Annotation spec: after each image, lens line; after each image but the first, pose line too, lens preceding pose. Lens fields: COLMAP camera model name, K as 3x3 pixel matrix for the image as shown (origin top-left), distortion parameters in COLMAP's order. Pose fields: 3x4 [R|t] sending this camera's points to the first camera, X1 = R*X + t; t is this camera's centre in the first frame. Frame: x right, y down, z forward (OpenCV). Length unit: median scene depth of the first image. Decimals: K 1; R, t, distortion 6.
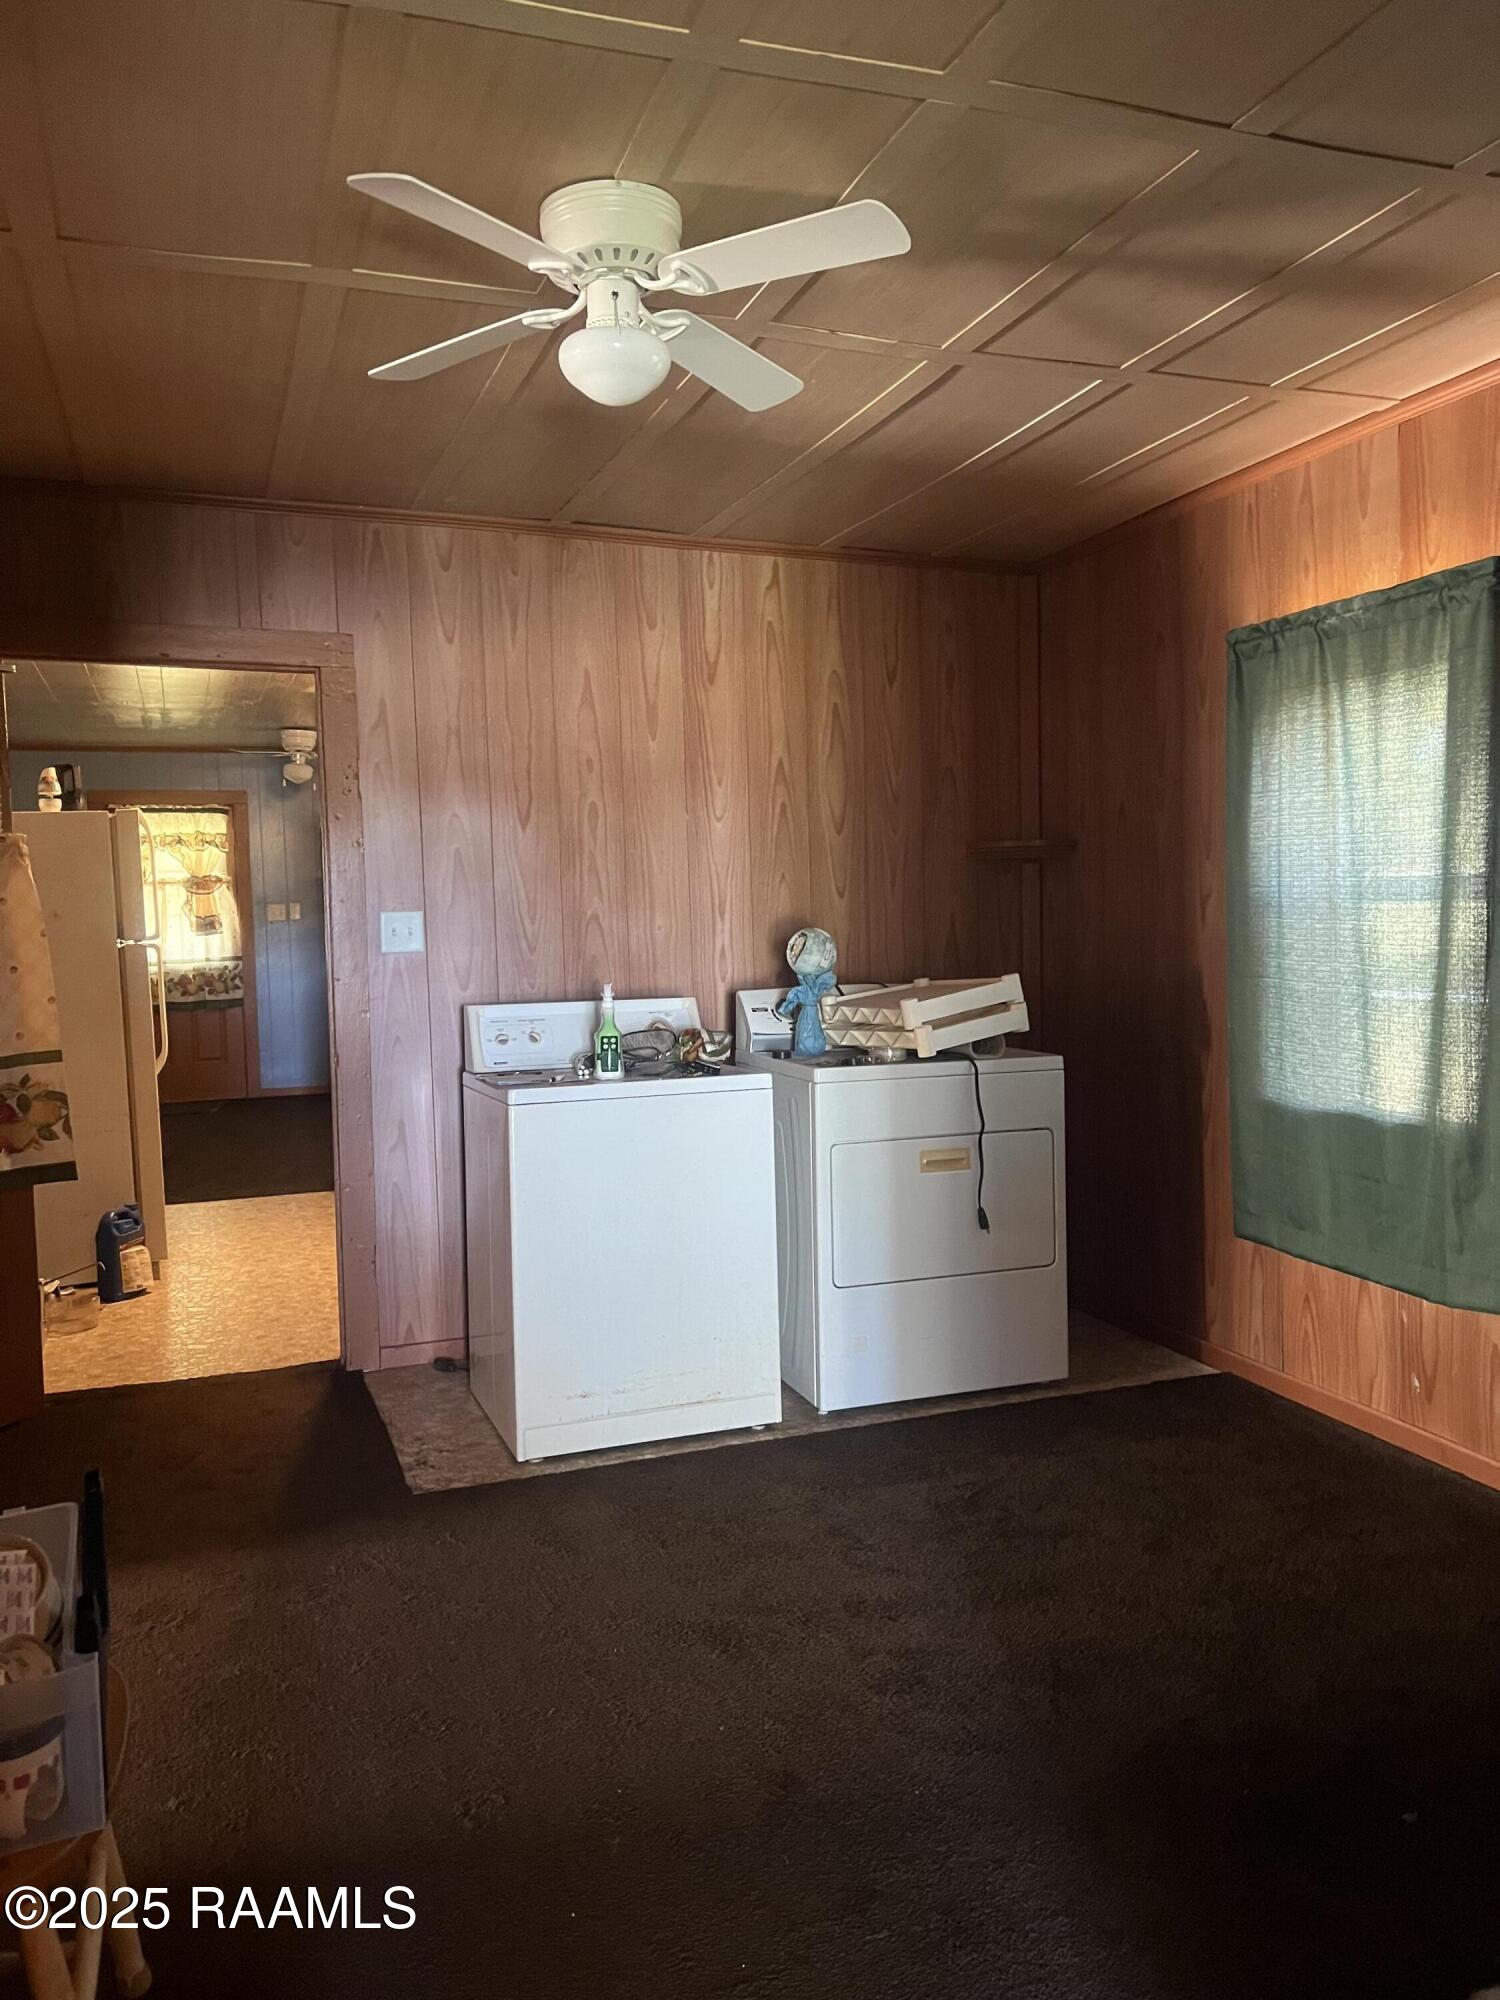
lens RADIAL K [[1507.6, 0, 746.6], [0, 1507.6, 1003.9], [0, 0, 1]] dist [0.011708, -0.010297]
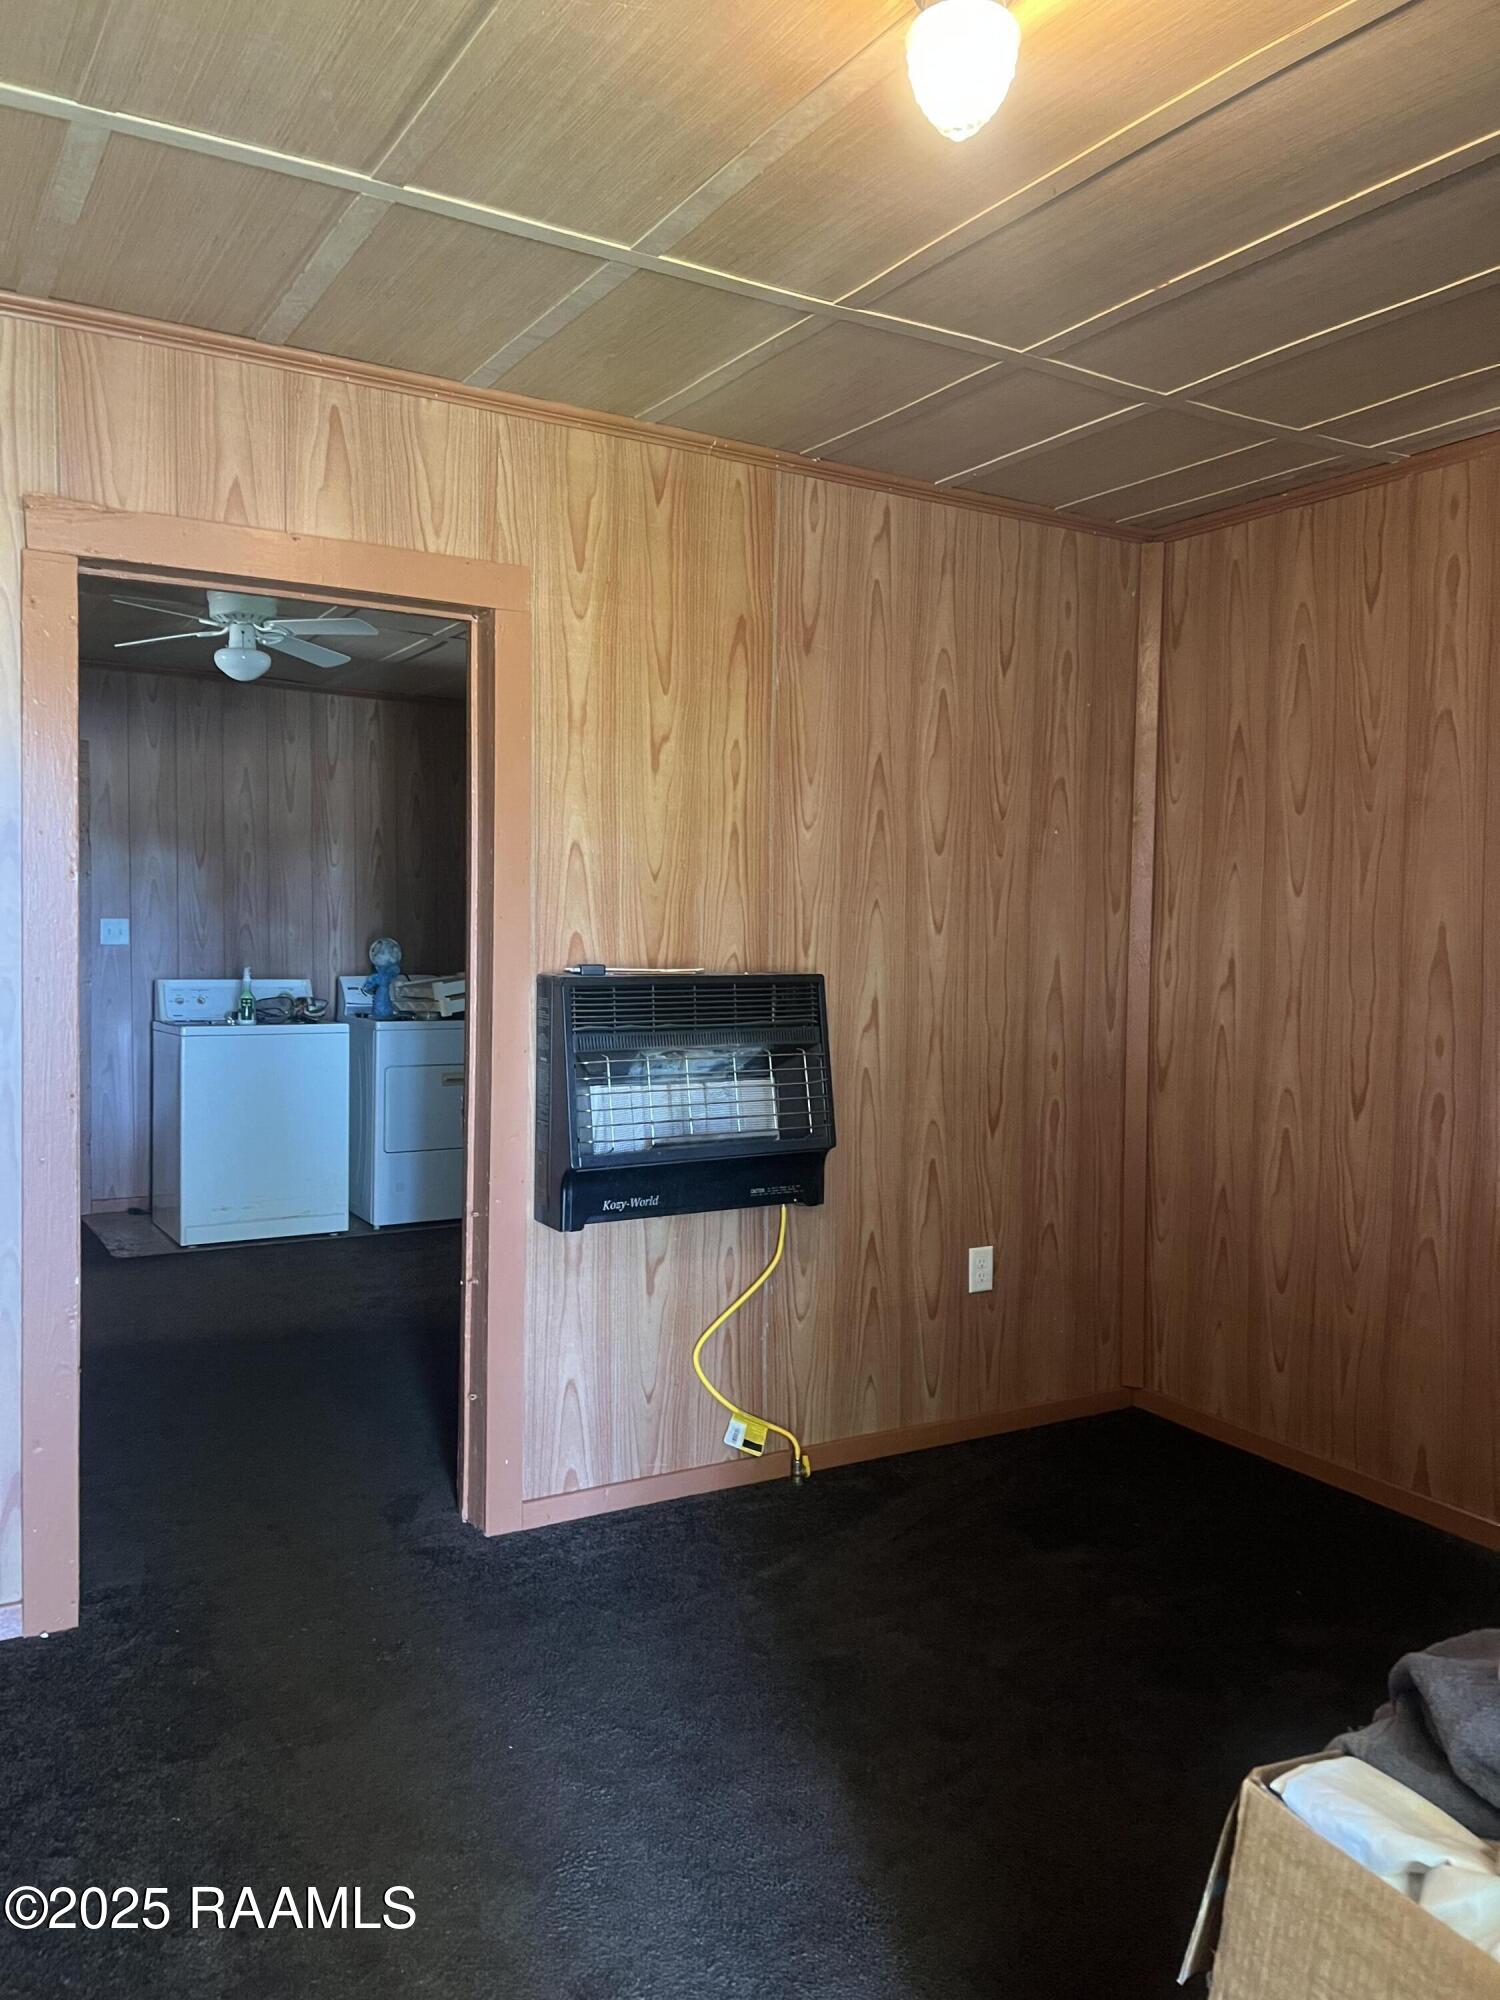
lens RADIAL K [[1507.6, 0, 762.6], [0, 1507.6, 992.5], [0, 0, 1]] dist [0.011708, -0.010297]
pose [[0.980586, 0.026654, 0.194269, 0.130516], [-0.023391, 0.999545, -0.019069, 0.030173], [-0.194689, 0.014154, 0.980763, -0.680884]]
